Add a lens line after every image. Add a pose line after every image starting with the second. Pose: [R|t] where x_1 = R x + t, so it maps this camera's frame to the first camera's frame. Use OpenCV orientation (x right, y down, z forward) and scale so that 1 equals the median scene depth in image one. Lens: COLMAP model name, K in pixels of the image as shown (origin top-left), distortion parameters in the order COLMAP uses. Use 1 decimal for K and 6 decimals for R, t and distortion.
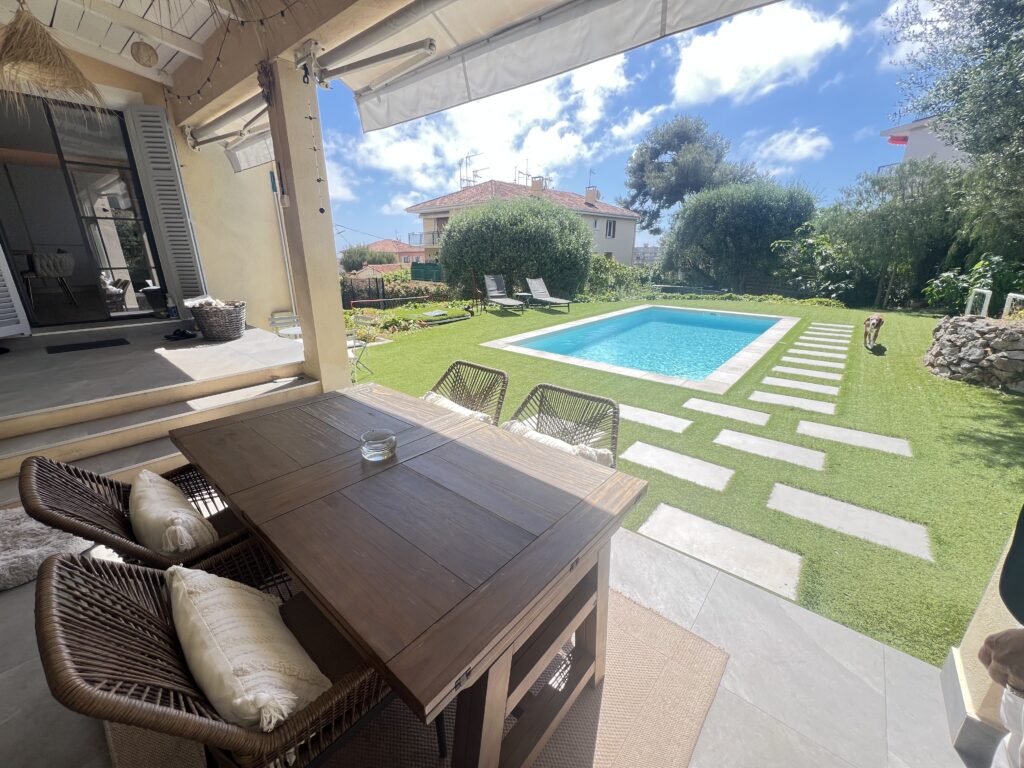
lens RADIAL K [[411.8, 0, 512.0], [0, 411.8, 384.0], [0, 0, 1]] dist [-0.000113, 0.000299]
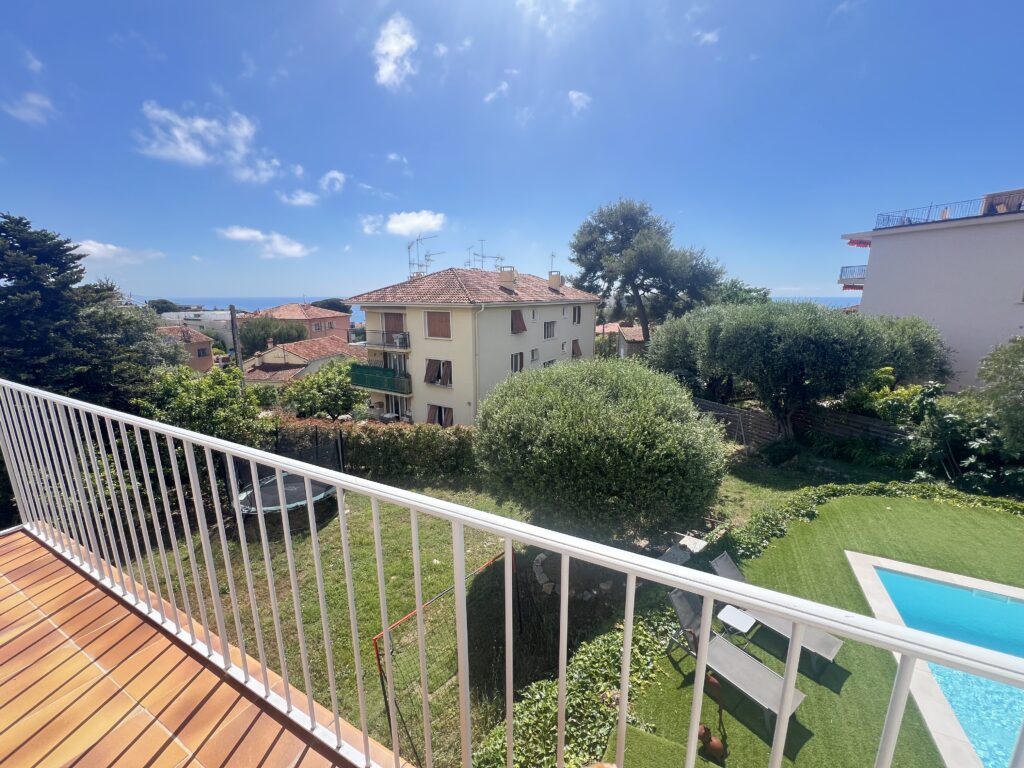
lens RADIAL K [[411.8, 0, 512.0], [0, 411.8, 384.0], [0, 0, 1]] dist [-0.000113, 0.000299]
pose [[0.974974, -0.048450, 0.216976, -0.346378], [0.070356, 0.993045, -0.094399, -0.478963], [-0.210893, 0.107302, 0.971602, 0.503123]]
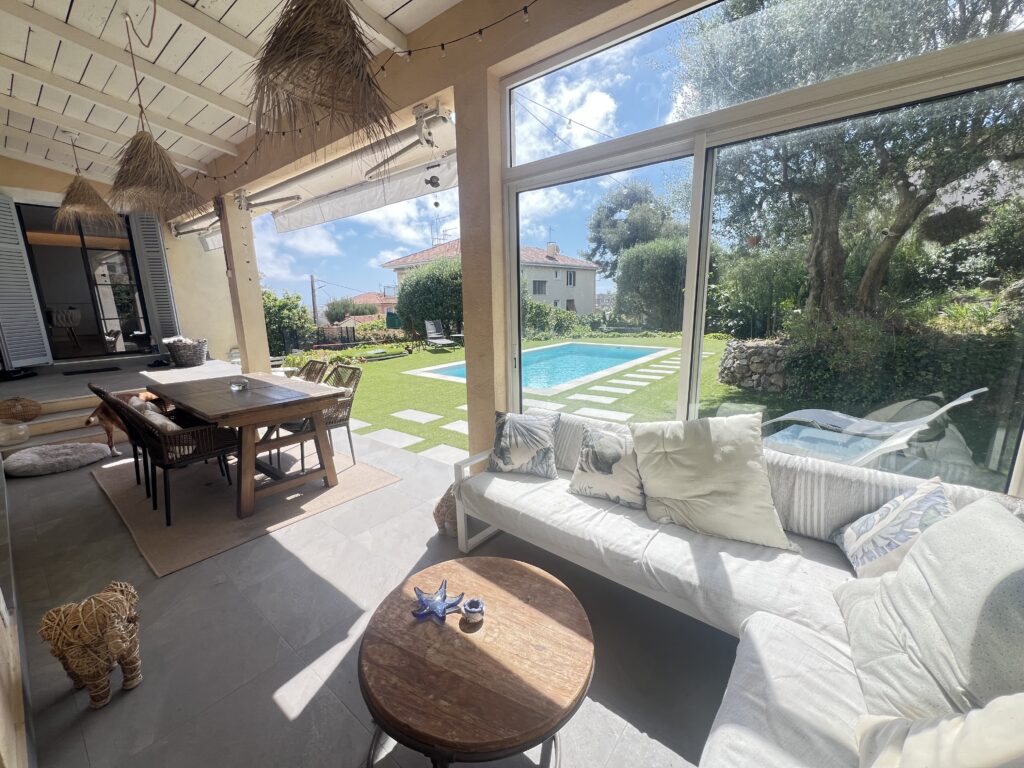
lens RADIAL K [[411.8, 0, 512.0], [0, 411.8, 384.0], [0, 0, 1]] dist [-0.000113, 0.000299]
pose [[0.999245, -0.027920, 0.027028, 0.148345], [0.030748, 0.993387, -0.110624, 0.058521], [-0.023760, 0.111372, 0.993495, -0.171955]]
